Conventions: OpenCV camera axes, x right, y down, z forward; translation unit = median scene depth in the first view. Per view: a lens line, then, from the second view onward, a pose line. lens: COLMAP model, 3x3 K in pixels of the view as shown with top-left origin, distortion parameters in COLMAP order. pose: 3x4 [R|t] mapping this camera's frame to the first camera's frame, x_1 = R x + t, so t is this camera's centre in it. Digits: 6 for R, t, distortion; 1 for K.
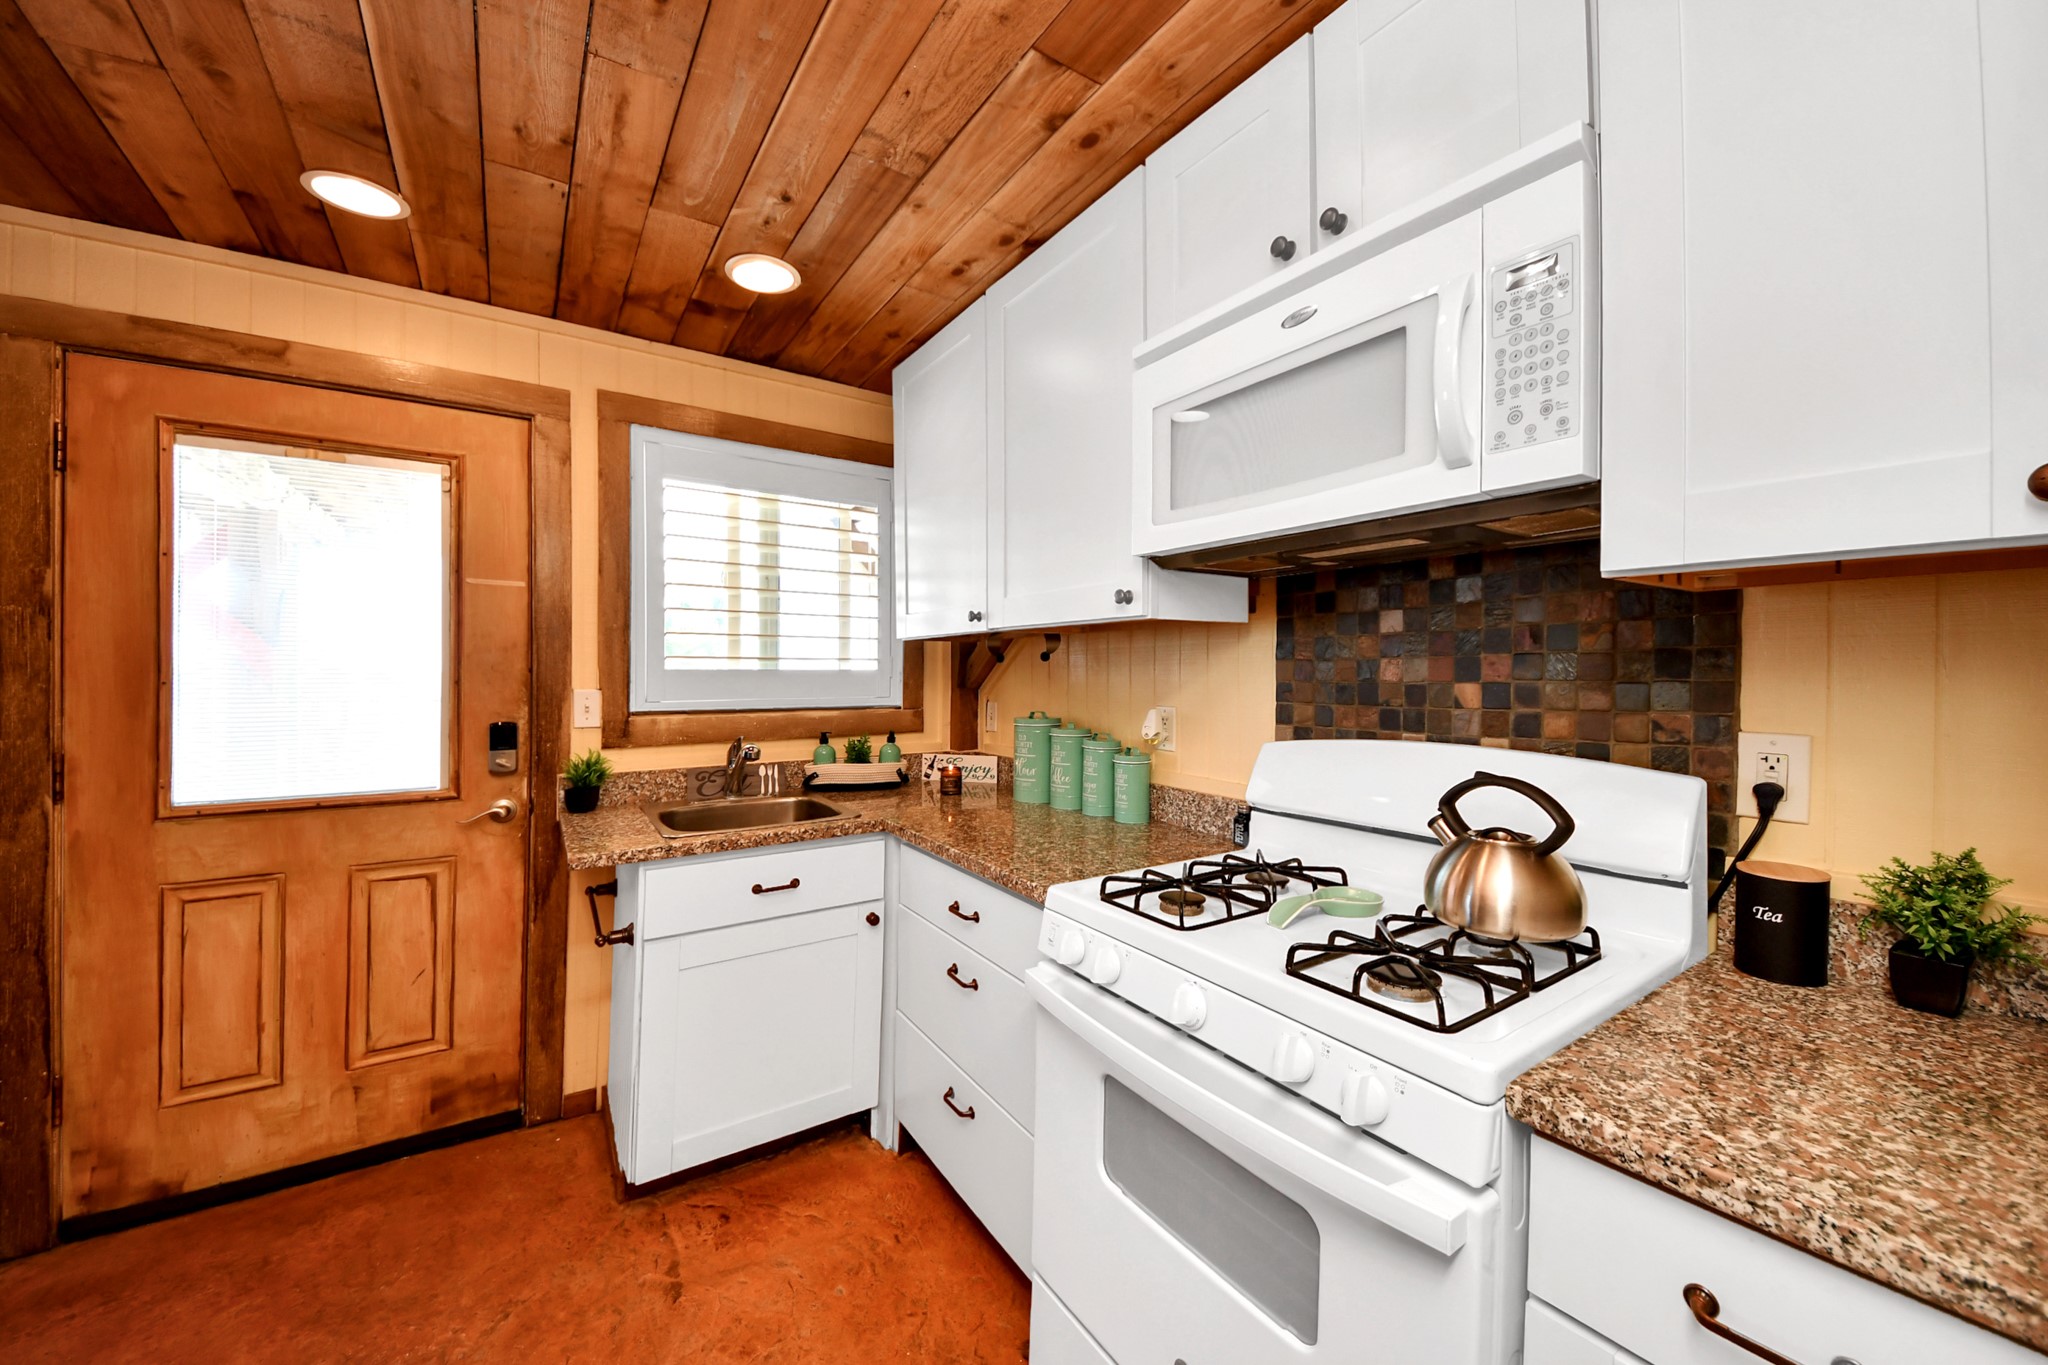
lens RADIAL K [[744.0, 0, 1005.1], [0, 744.0, 675.5], [0, 0, 1]] dist [-0.003952, -0.000537]
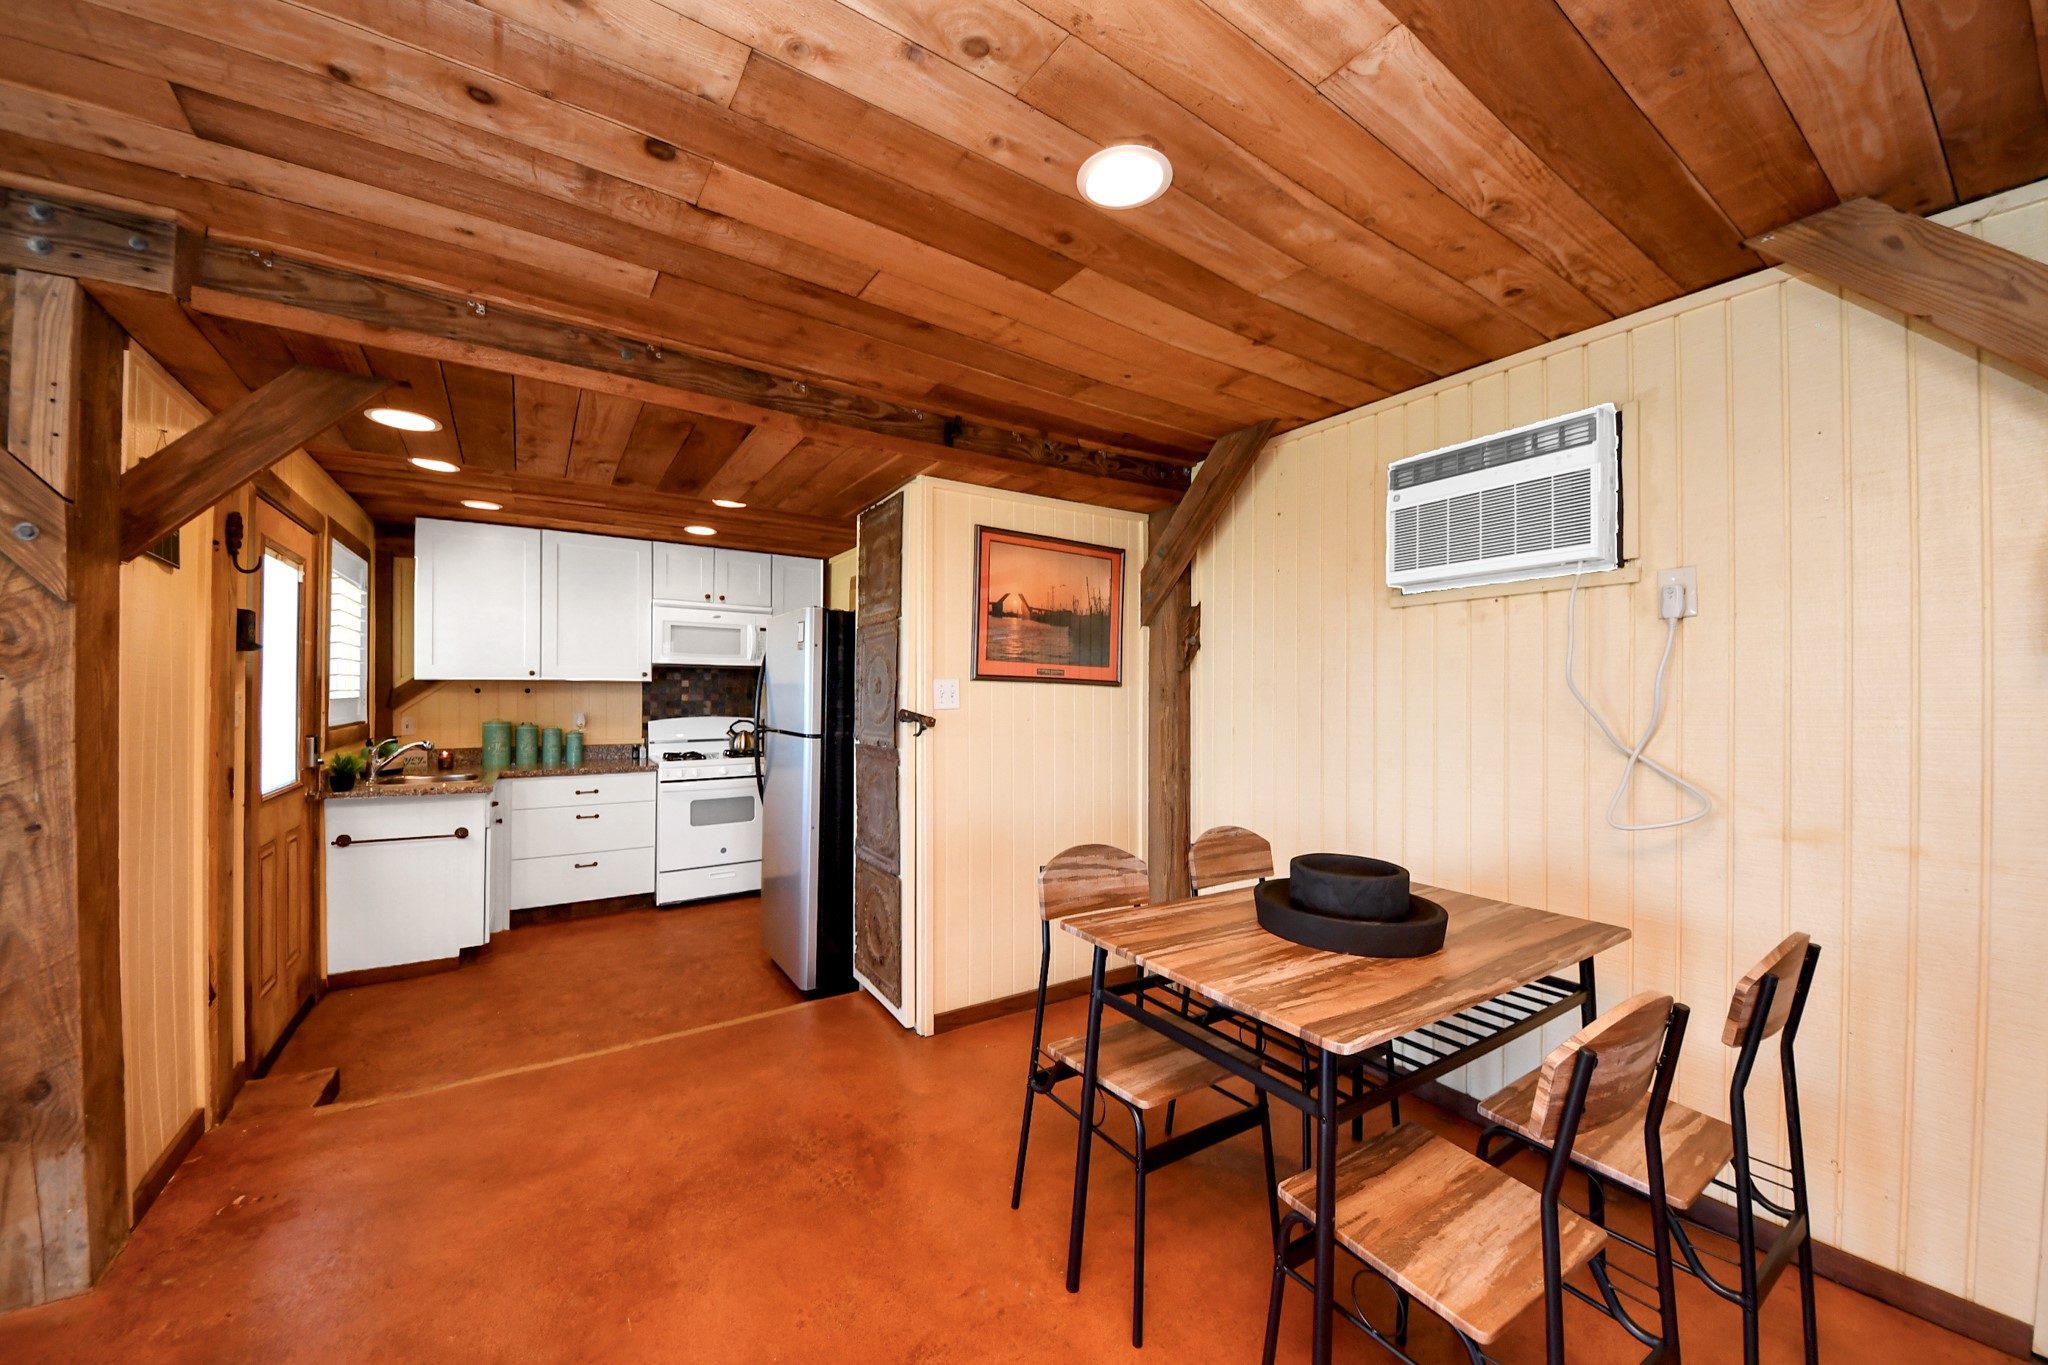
lens RADIAL K [[744.0, 0, 1007.9], [0, 744.0, 692.0], [0, 0, 1]] dist [-0.003952, -0.000537]
pose [[0.003174, 0.005641, 0.999979, -3.107048], [0.001945, 0.999982, -0.005647, -0.011689], [-0.999993, 0.001963, 0.003163, -0.553593]]
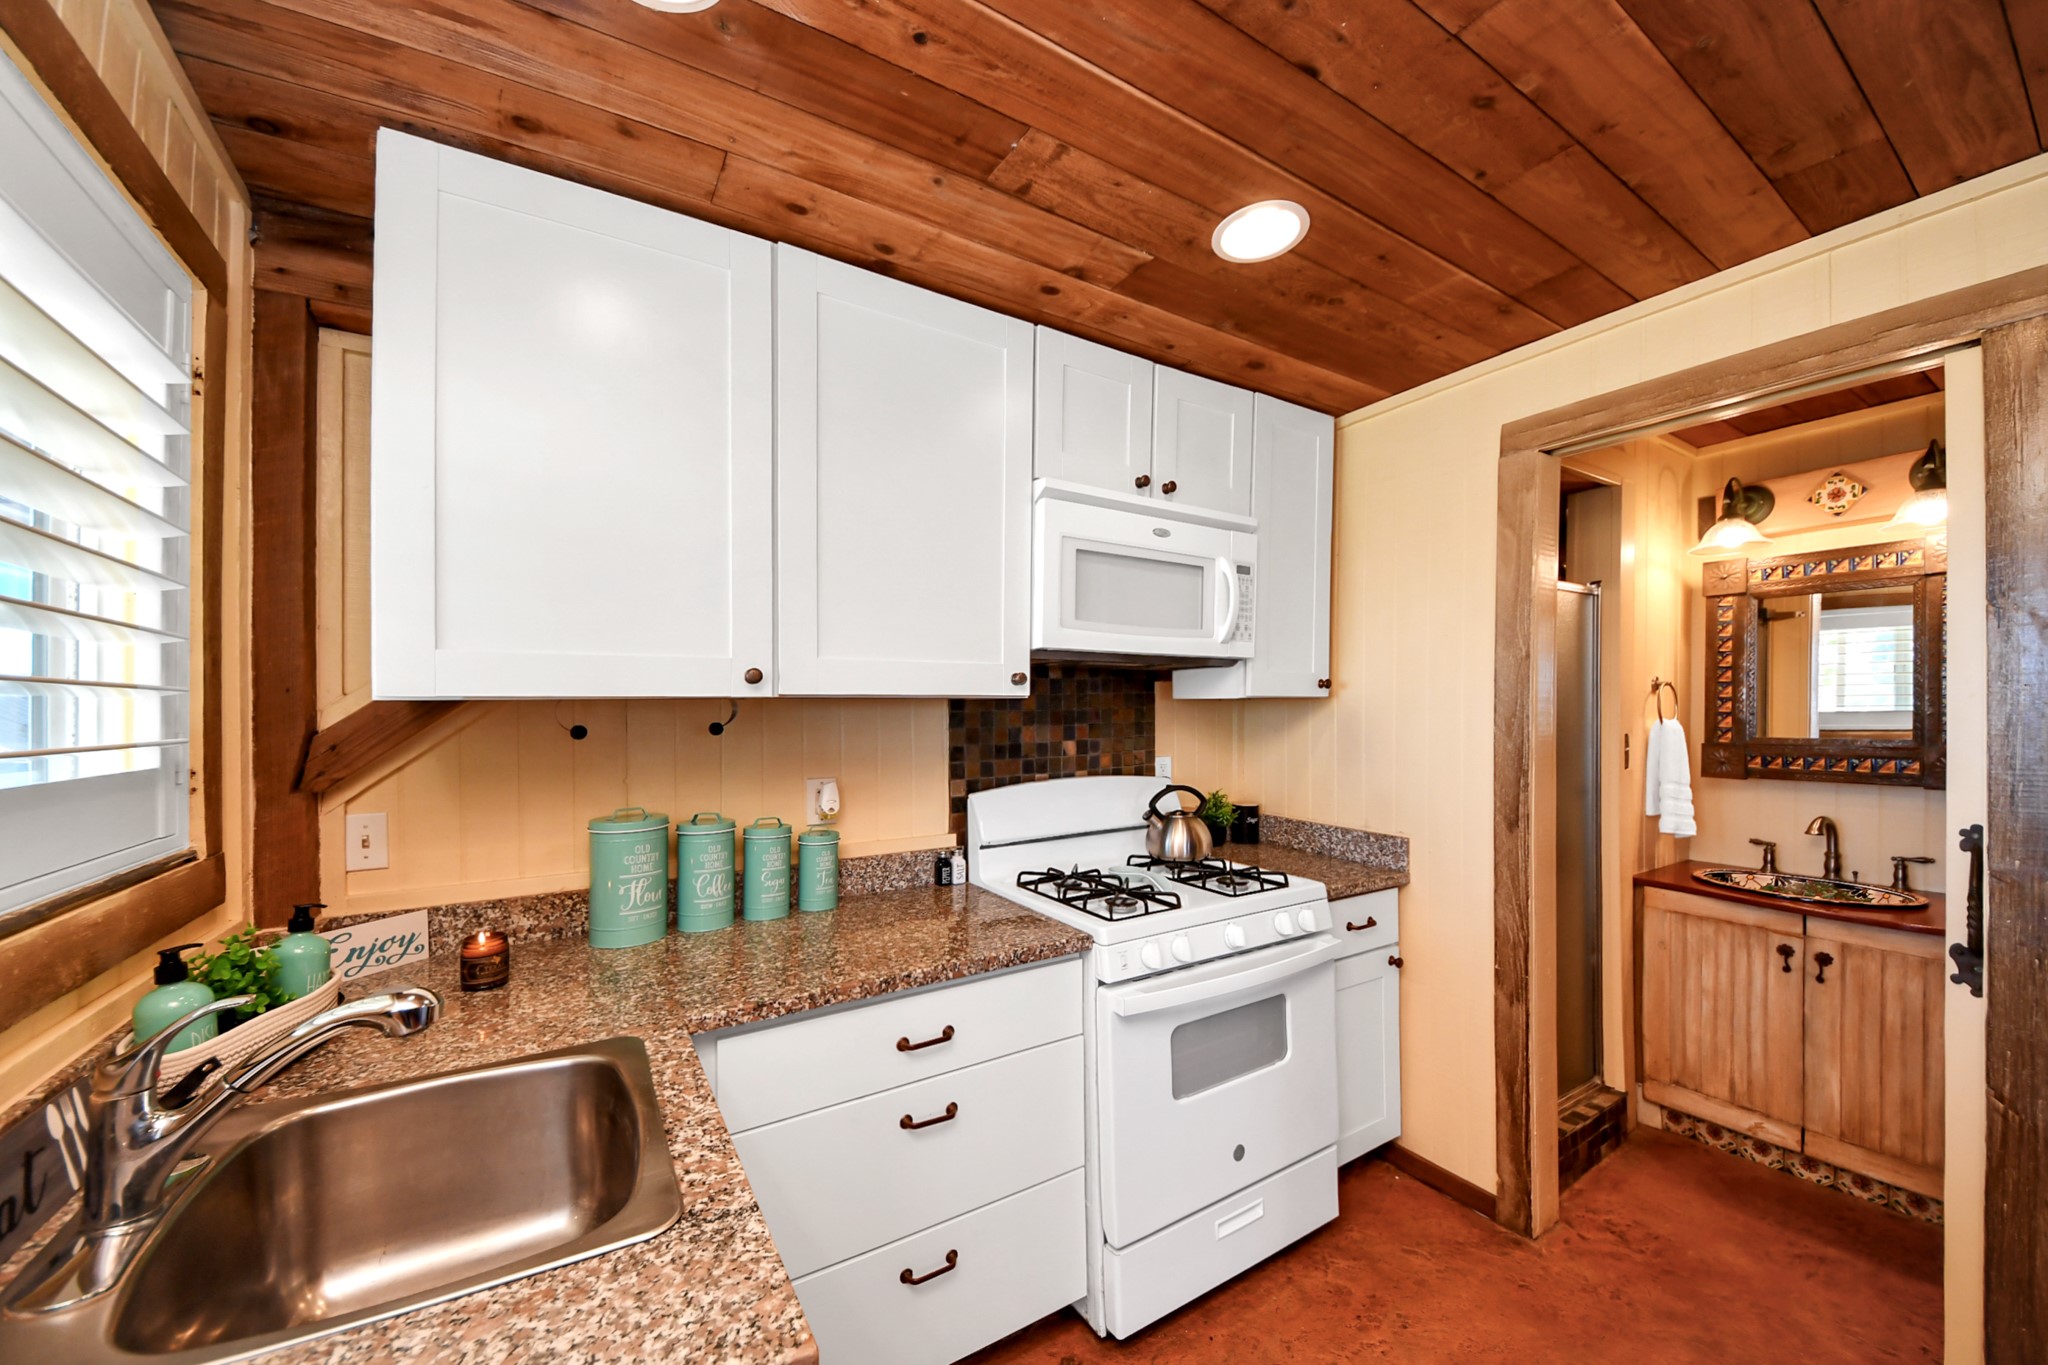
lens RADIAL K [[744.0, 0, 1034.3], [0, 744.0, 708.1], [0, 0, 1]] dist [-0.003952, -0.000537]
pose [[0.005351, 0.003810, 0.999978, -1.052626], [0.015531, 0.999872, -0.003893, -0.058400], [-0.999865, 0.015552, 0.005291, 1.024351]]
